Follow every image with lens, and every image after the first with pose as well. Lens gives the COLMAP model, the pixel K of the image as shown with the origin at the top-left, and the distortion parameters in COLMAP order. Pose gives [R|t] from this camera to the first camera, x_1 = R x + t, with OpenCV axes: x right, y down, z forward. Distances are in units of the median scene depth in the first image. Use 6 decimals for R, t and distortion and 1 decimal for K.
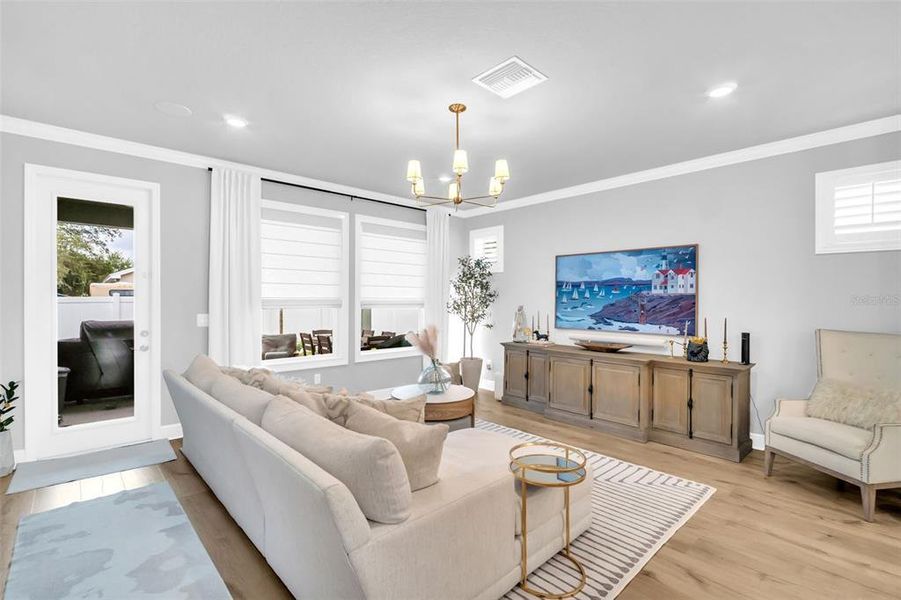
lens RADIAL K [[414.0, 0, 450.1], [0, 414.0, 299.3], [0, 0, 1]] dist [0.002194, -0.001119]
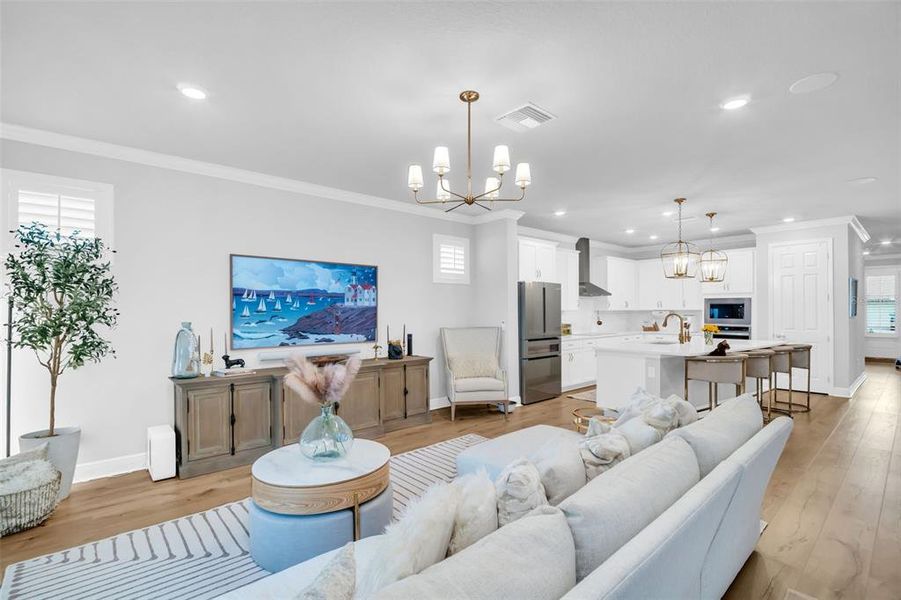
lens RADIAL K [[414.0, 0, 452.3], [0, 414.0, 312.1], [0, 0, 1]] dist [0.002194, -0.001119]
pose [[0.022725, -0.002498, 0.999739, -0.547498], [0.011635, 0.999930, 0.002234, 0.003580], [-0.999674, 0.011581, 0.022753, 0.645001]]
